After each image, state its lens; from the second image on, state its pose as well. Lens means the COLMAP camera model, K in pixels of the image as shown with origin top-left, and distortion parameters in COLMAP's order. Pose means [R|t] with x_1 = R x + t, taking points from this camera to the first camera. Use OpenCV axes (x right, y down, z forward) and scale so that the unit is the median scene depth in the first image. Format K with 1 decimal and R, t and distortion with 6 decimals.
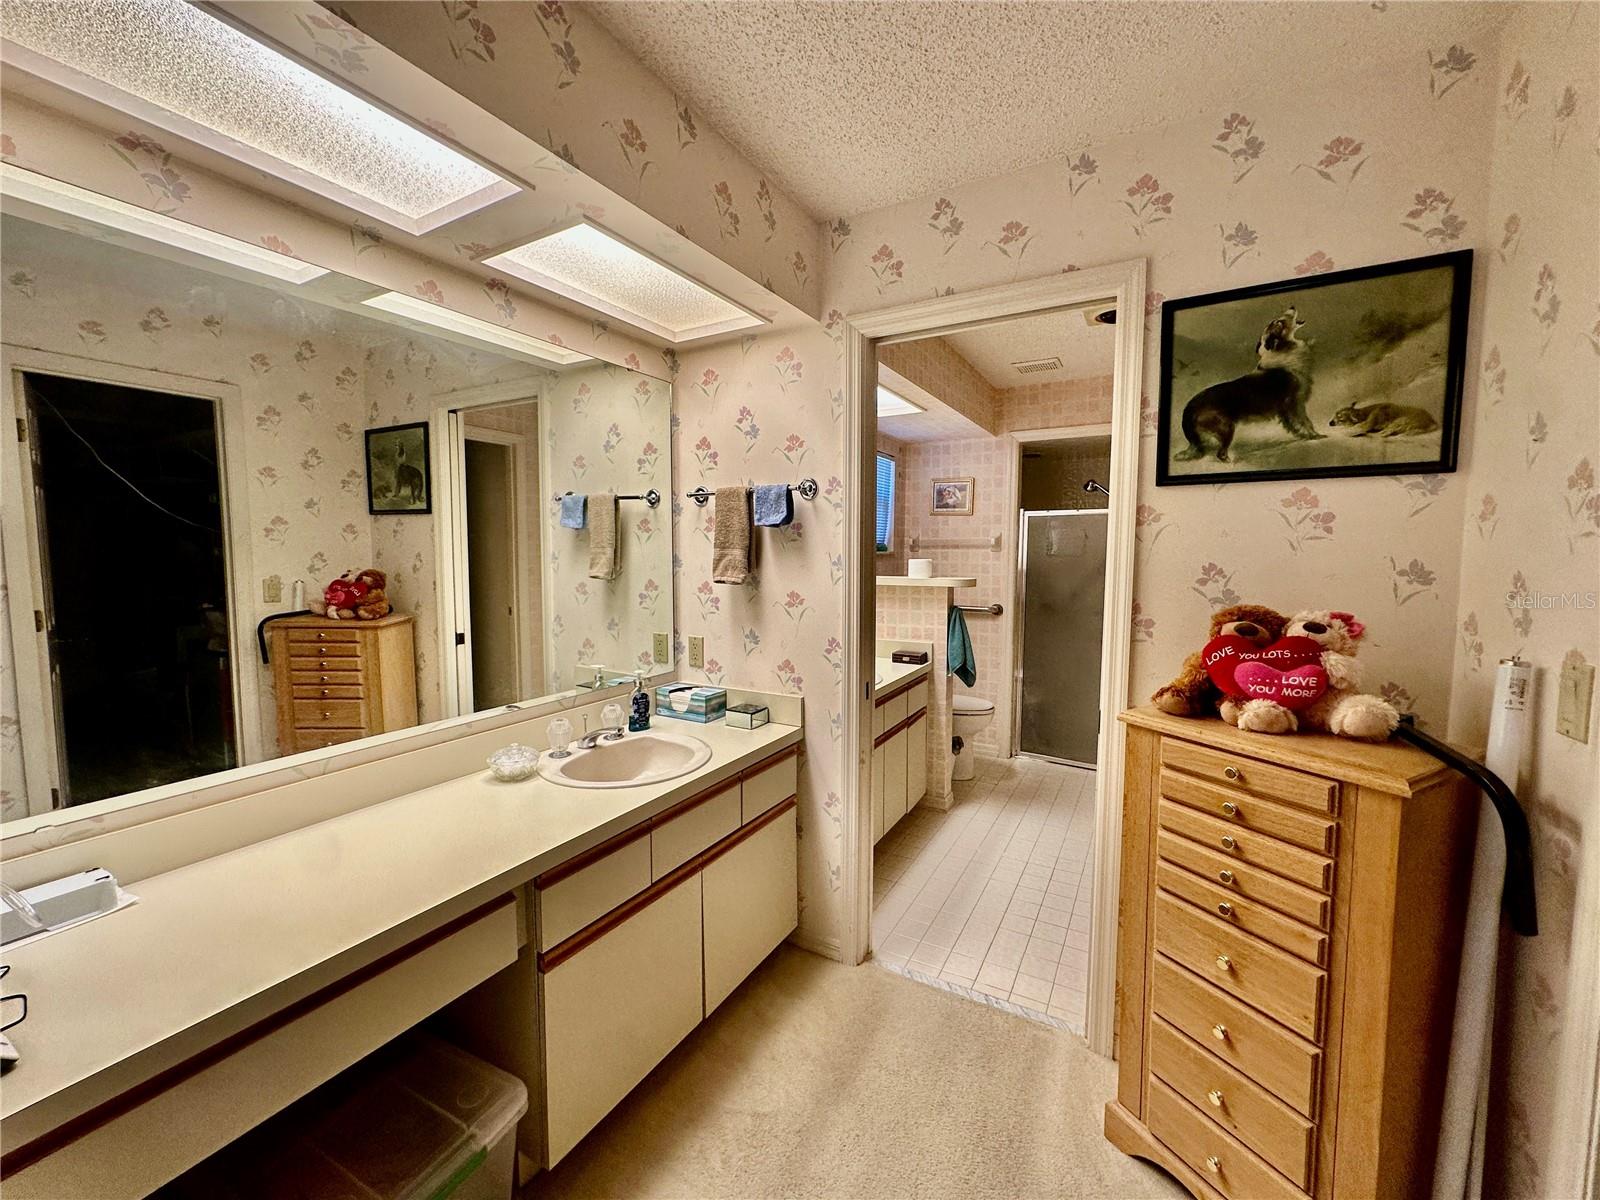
lens RADIAL K [[633.3, 0, 800.0], [0, 633.3, 600.0], [0, 0, 1]] dist [0.001330, 0.000081]
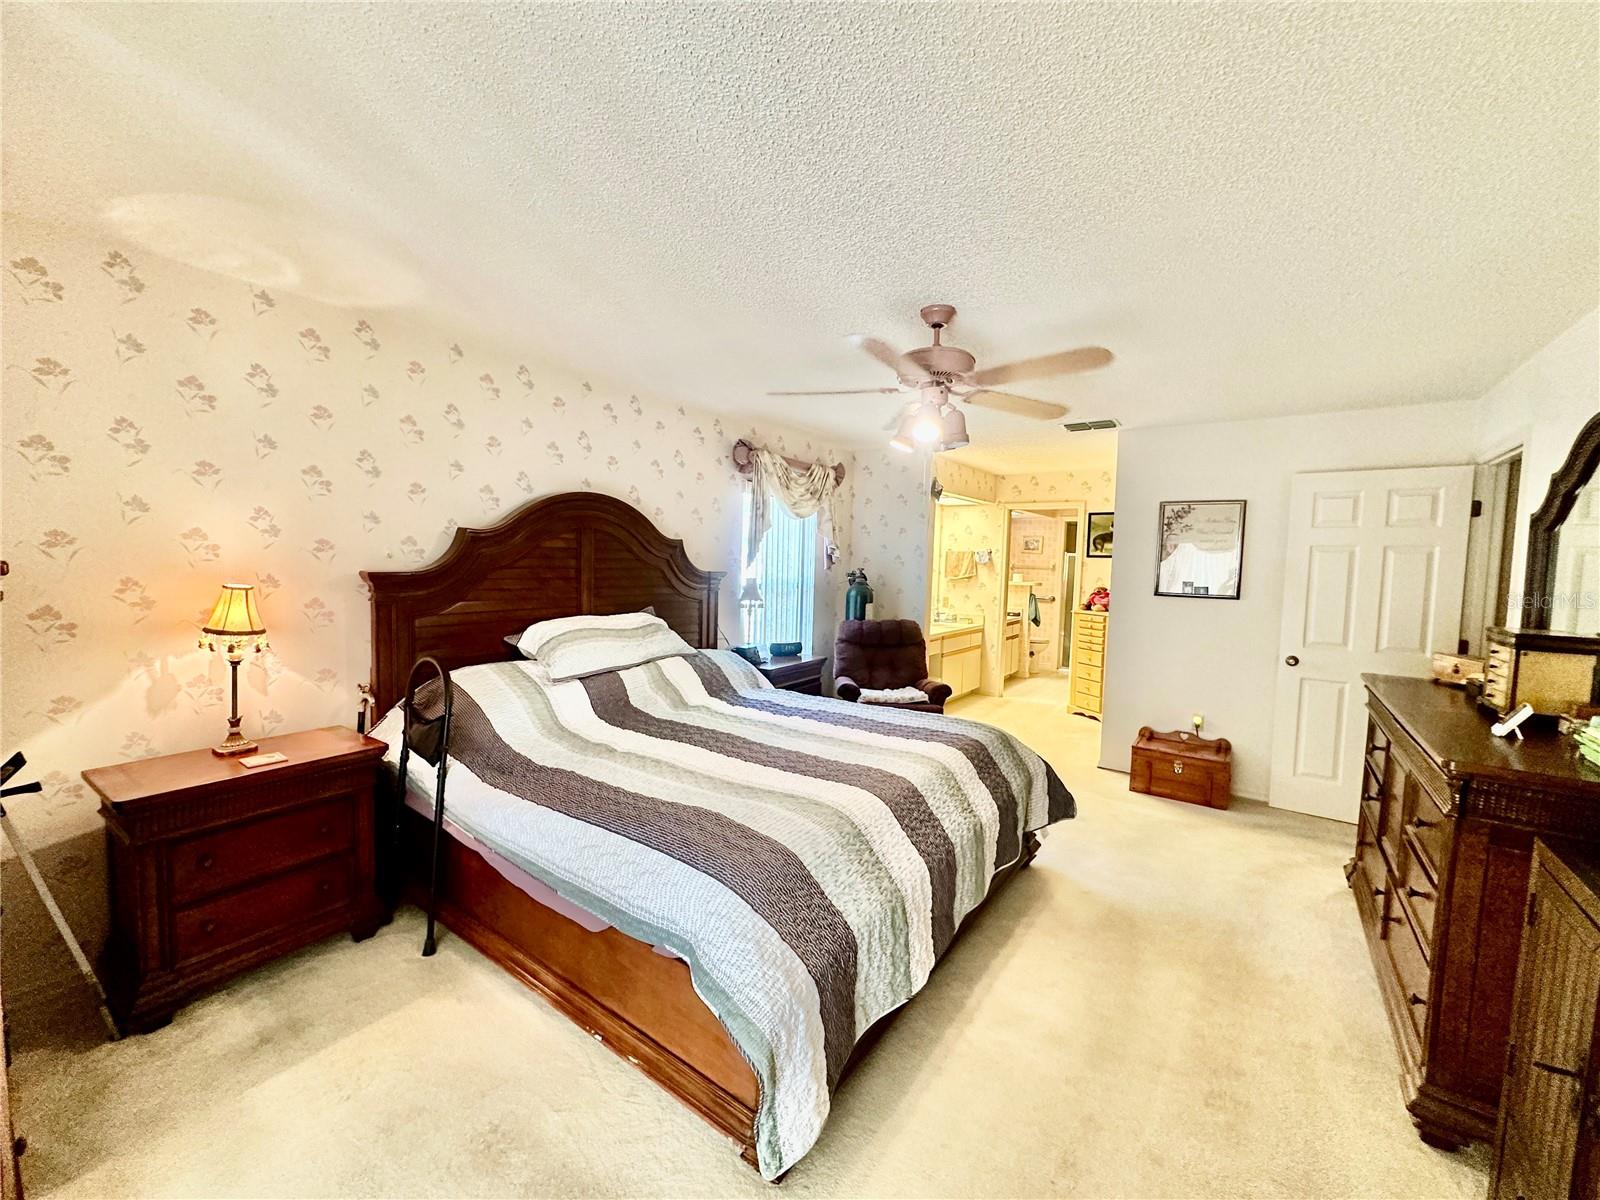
lens RADIAL K [[633.3, 0, 800.0], [0, 633.3, 600.0], [0, 0, 1]] dist [0.001330, 0.000081]
pose [[0.993475, 0.034657, -0.108660, -0.317720], [-0.036355, 0.999245, -0.013685, 0.084301], [0.108104, 0.017546, 0.993985, -1.273697]]
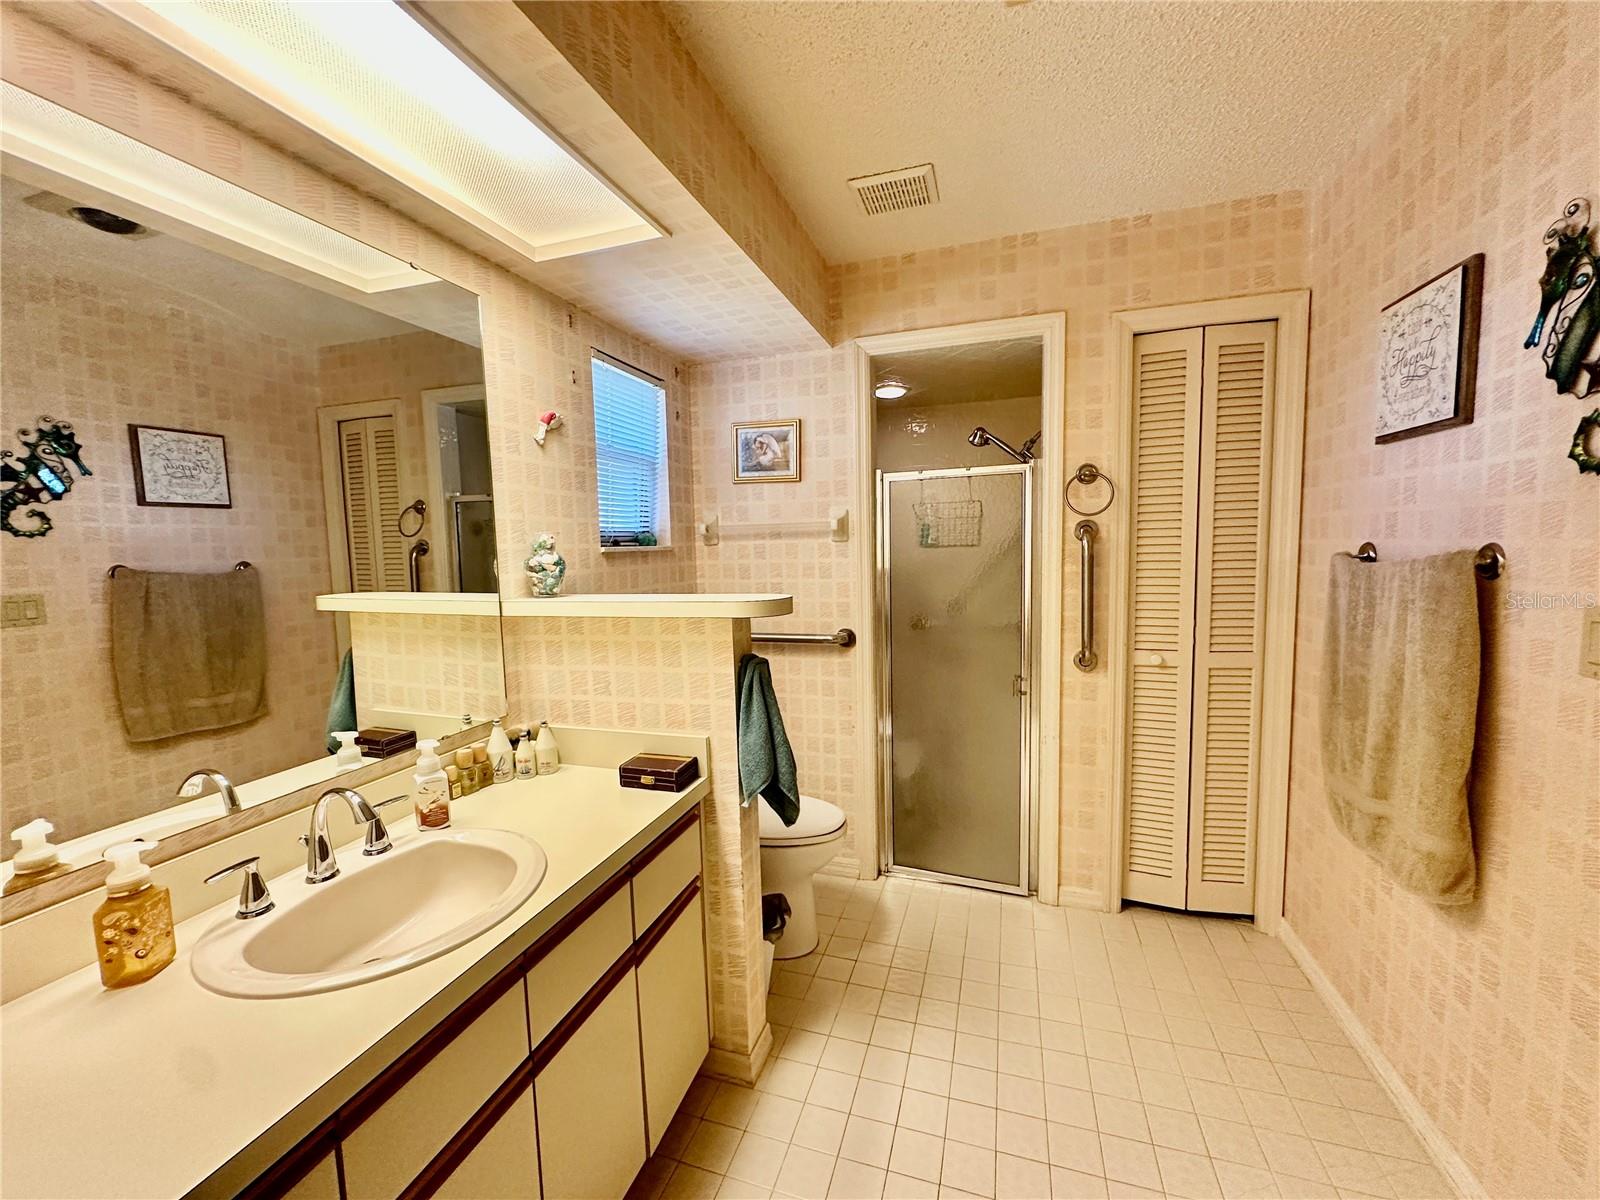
lens RADIAL K [[633.3, 0, 800.0], [0, 633.3, 600.0], [0, 0, 1]] dist [0.001330, 0.000081]
pose [[0.978076, -0.041925, 0.203986, 0.155167], [0.042014, 0.999109, 0.003897, -0.026669], [-0.203968, 0.004759, 0.978966, 0.444150]]
